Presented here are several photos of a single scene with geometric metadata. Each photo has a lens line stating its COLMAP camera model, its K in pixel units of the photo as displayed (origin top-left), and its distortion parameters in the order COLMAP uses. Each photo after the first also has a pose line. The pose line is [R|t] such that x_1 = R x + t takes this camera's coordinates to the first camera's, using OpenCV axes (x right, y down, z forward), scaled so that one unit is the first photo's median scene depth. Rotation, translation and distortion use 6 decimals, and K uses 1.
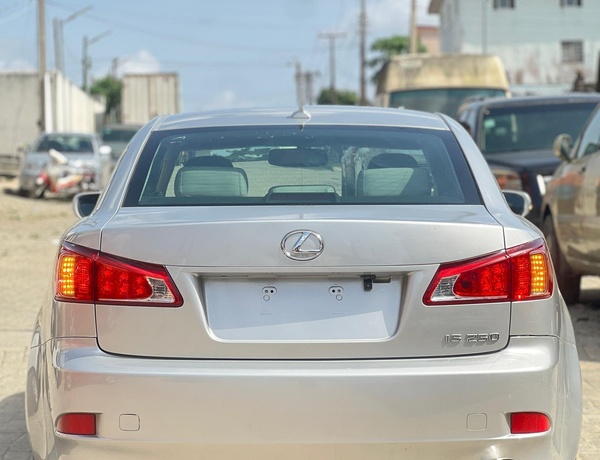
lens RADIAL K [[1855.3, 0, 300.0], [0, 1855.3, 230.0], [0, 0, 1]] dist [-0.571752, 14.196715]
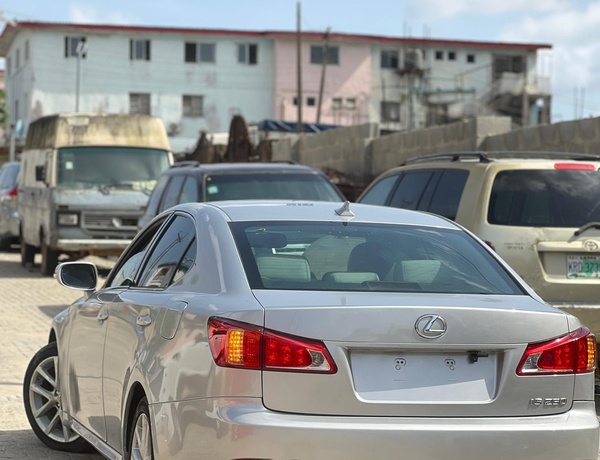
lens RADIAL K [[1855.3, 0, 300.0], [0, 1855.3, 230.0], [0, 0, 1]] dist [-0.571752, 14.196715]
pose [[0.966554, 0.037713, 0.253676, -0.402161], [-0.031759, 0.999116, -0.027526, -0.019944], [-0.254490, 0.018548, 0.966897, -0.196653]]
